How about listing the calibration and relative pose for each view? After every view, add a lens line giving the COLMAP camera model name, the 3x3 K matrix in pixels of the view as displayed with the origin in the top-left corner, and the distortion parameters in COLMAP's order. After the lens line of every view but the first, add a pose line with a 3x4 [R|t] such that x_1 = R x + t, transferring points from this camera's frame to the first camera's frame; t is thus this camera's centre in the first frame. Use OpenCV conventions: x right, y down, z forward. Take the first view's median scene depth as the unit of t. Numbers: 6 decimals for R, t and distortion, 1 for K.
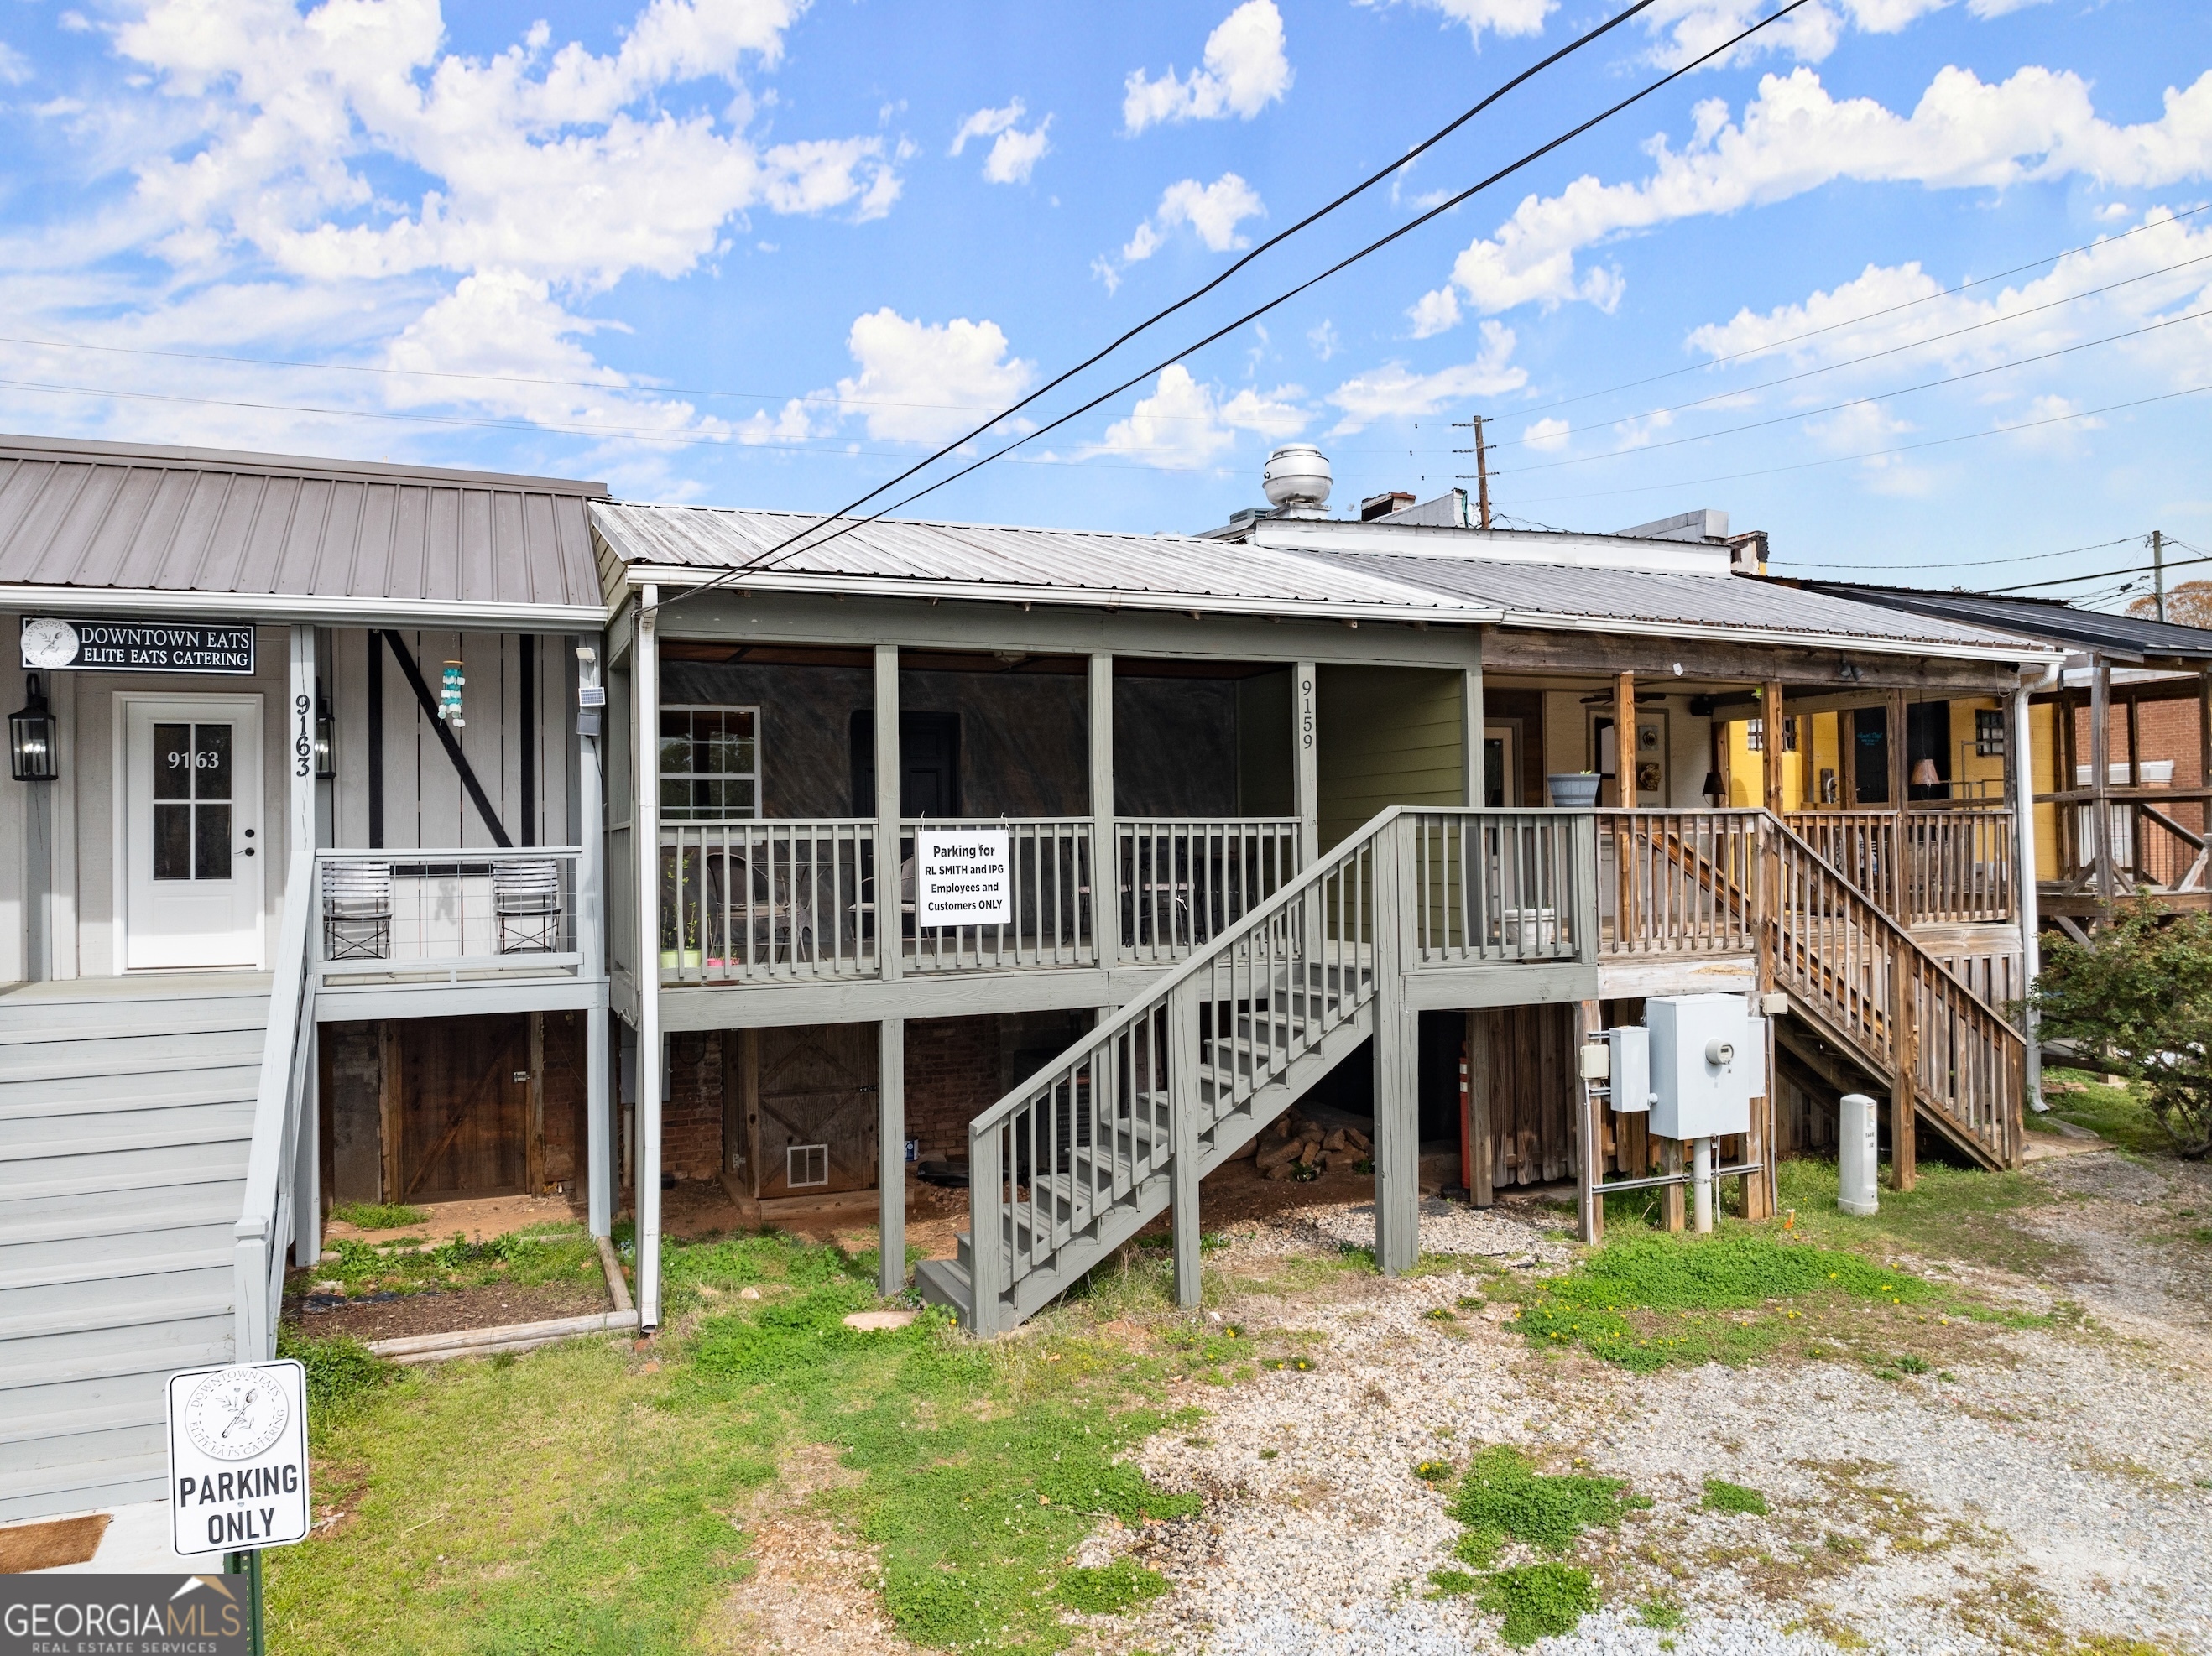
lens RADIAL K [[1556.1, 0, 1114.5], [0, 1556.1, 819.0], [0, 0, 1]] dist [-0.036369, -0.002812]
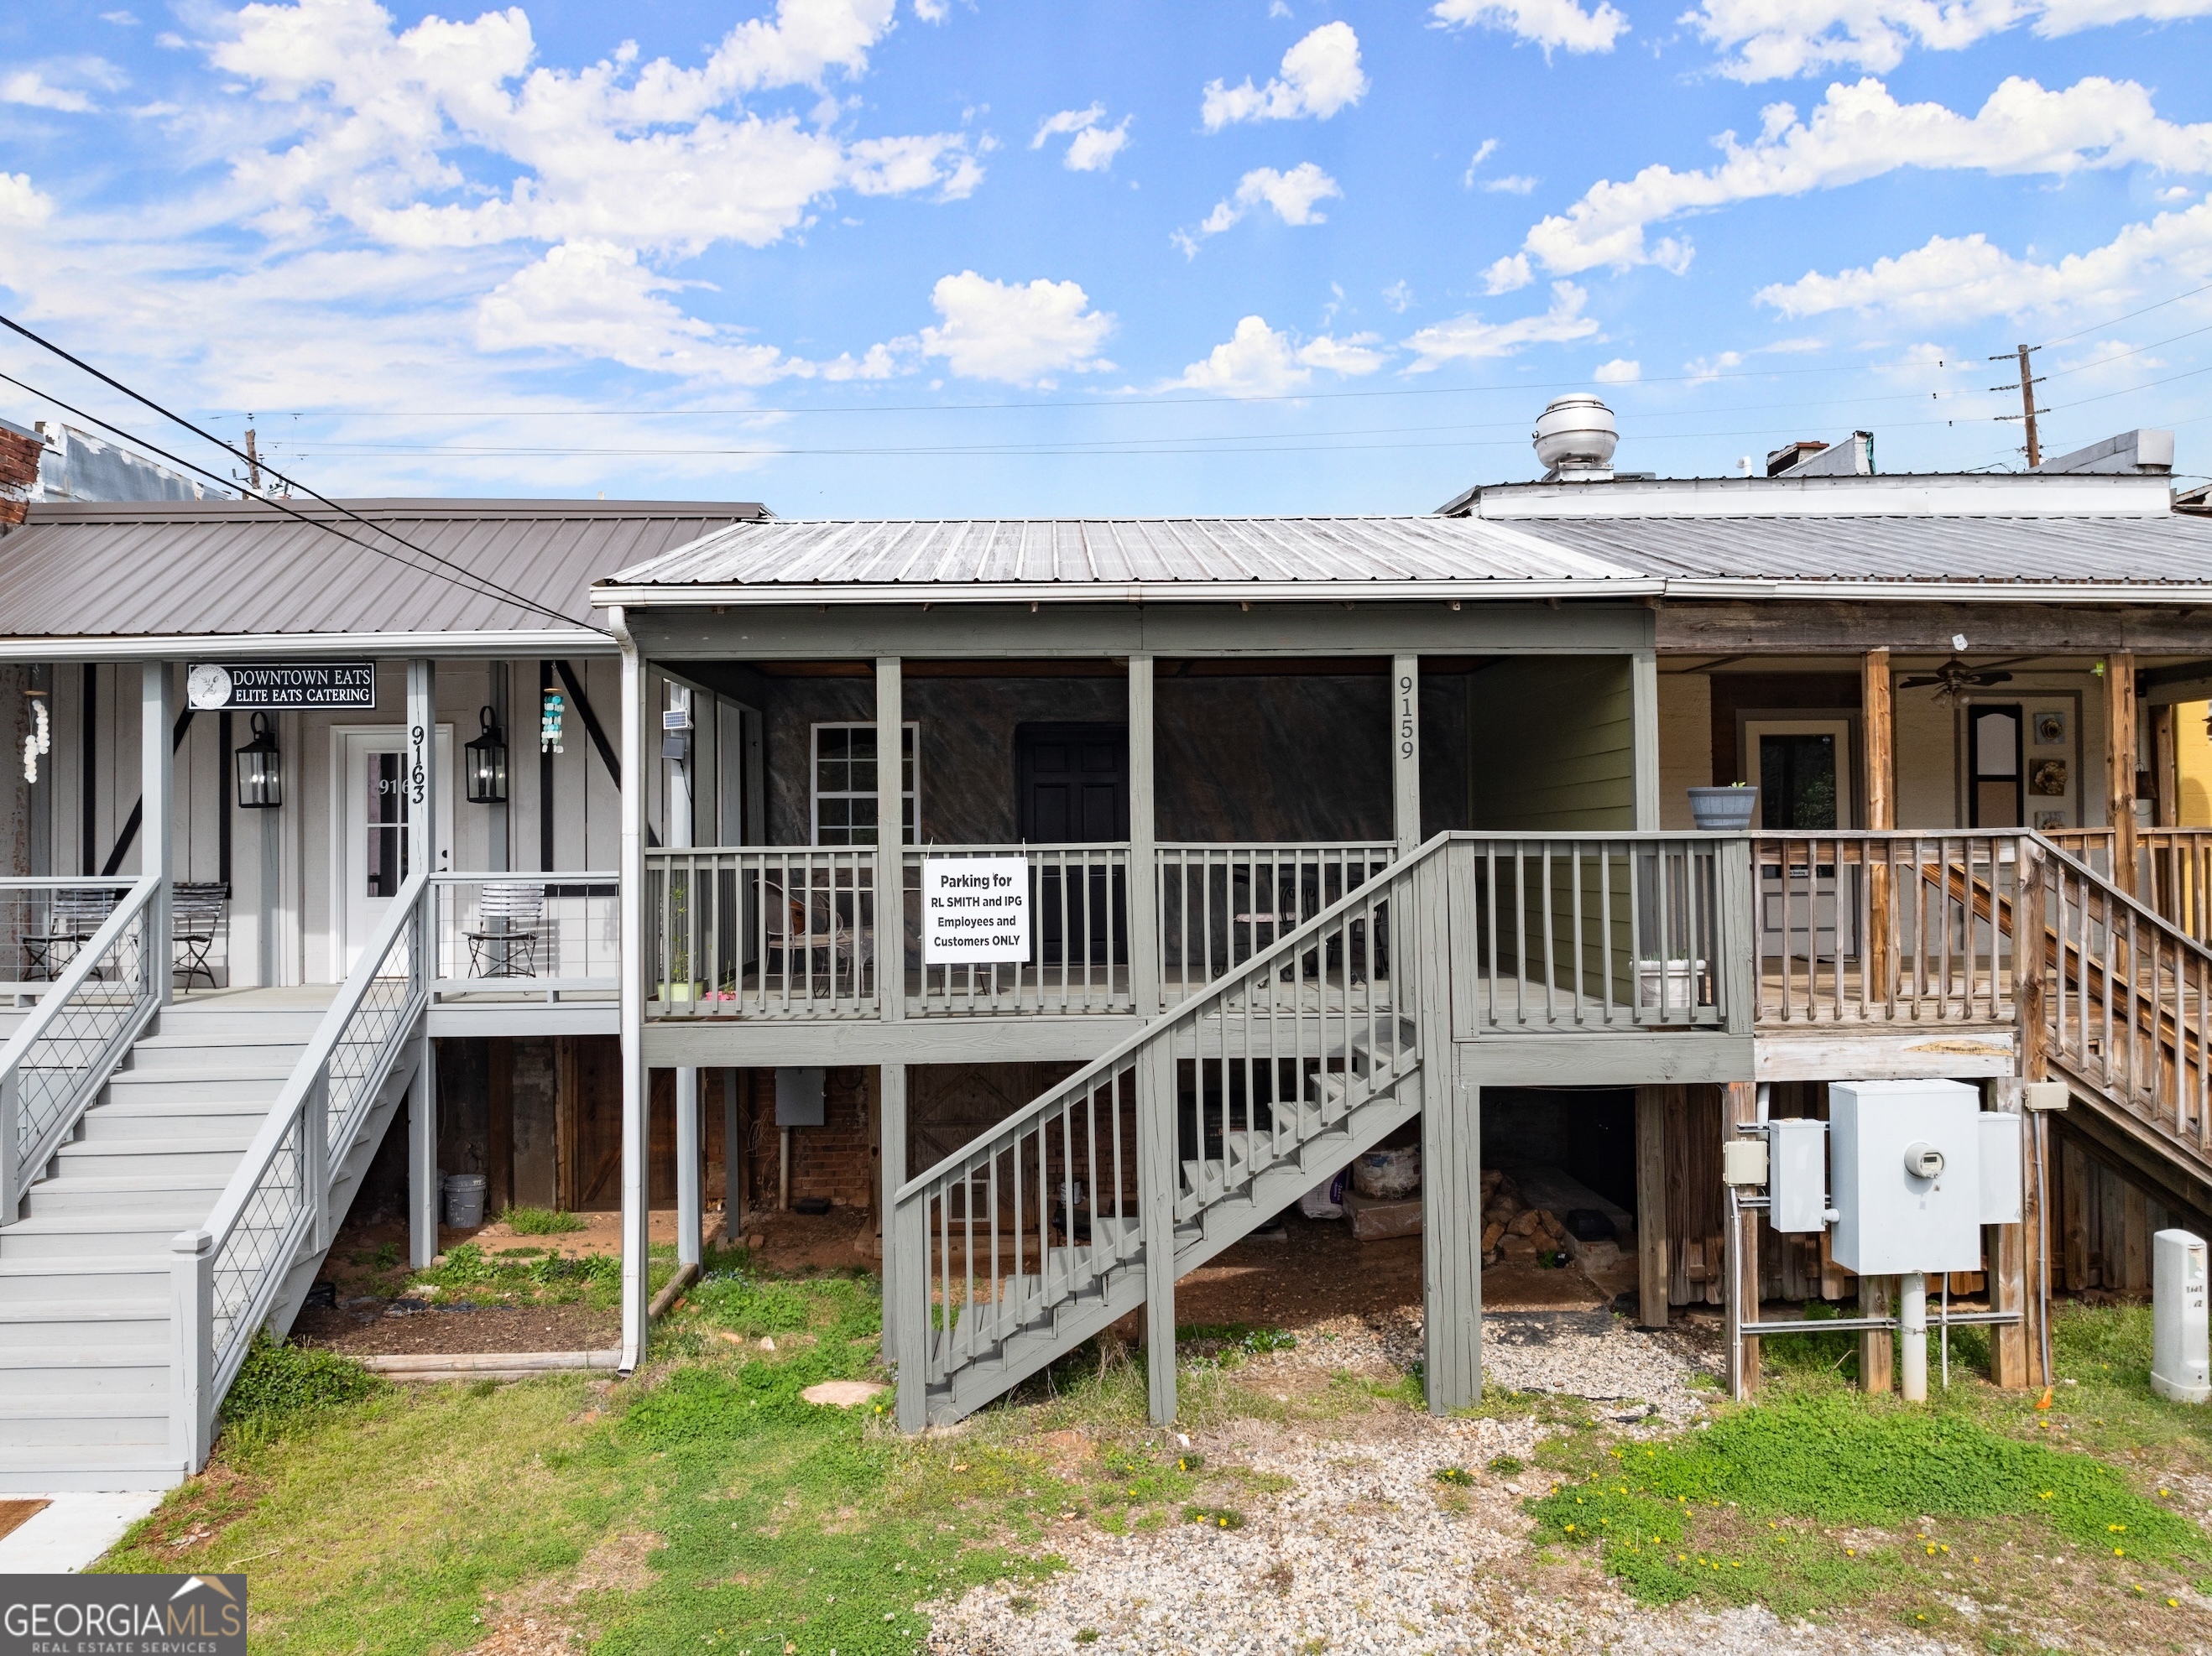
lens RADIAL K [[1558.9, 0, 1121.5], [0, 1558.9, 816.3], [0, 0, 1]] dist [-0.042981, 0.002748]
pose [[0.935234, -0.005111, -0.353994, 0.302029], [0.005024, 0.999987, -0.001165, -0.015433], [0.353995, -0.000689, 0.935247, 0.183147]]
